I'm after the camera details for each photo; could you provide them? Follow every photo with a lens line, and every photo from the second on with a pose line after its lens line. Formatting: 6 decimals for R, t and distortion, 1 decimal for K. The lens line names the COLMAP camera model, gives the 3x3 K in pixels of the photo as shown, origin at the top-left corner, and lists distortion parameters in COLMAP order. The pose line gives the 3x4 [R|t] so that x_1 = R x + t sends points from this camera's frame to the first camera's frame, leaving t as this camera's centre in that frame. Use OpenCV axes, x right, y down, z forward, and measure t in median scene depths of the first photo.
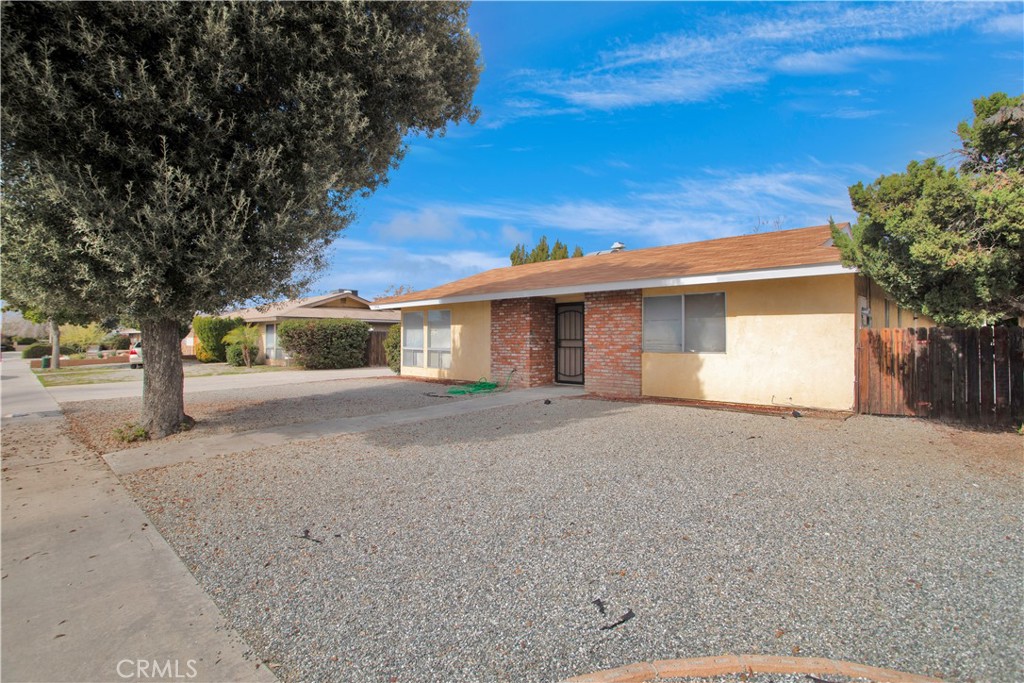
lens RADIAL K [[510.2, 0, 512.0], [0, 510.2, 341.5], [0, 0, 1]] dist [-0.089448, 0.042740]
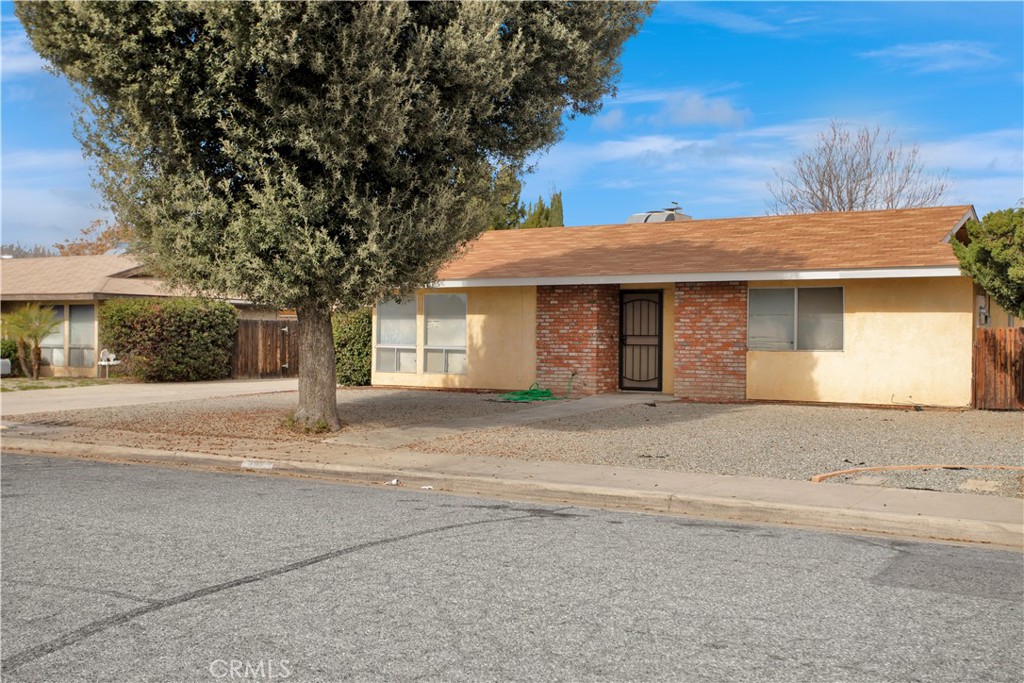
lens RADIAL K [[1120.9, 0, 481.8], [0, 1120.9, 345.6], [0, 0, 1]] dist [0.025705, 0.033740]
pose [[0.983456, 0.007018, 0.181010, -0.584705], [-0.007892, 0.999960, 0.004106, 0.008575], [-0.180974, -0.005466, 0.983473, -0.895139]]
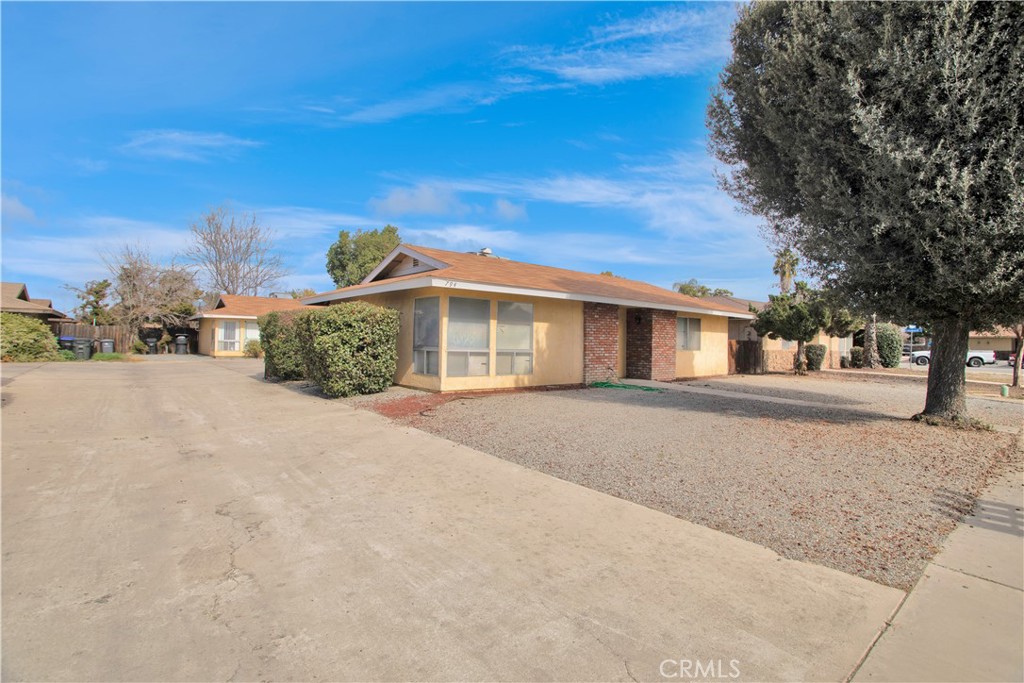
lens RADIAL K [[510.2, 0, 512.0], [0, 510.2, 341.5], [0, 0, 1]] dist [-0.089448, 0.042740]
pose [[0.093805, 0.002201, 0.995588, -1.442671], [-0.017375, 0.999849, -0.000573, 0.002039], [-0.995439, -0.017245, 0.093829, 1.425774]]
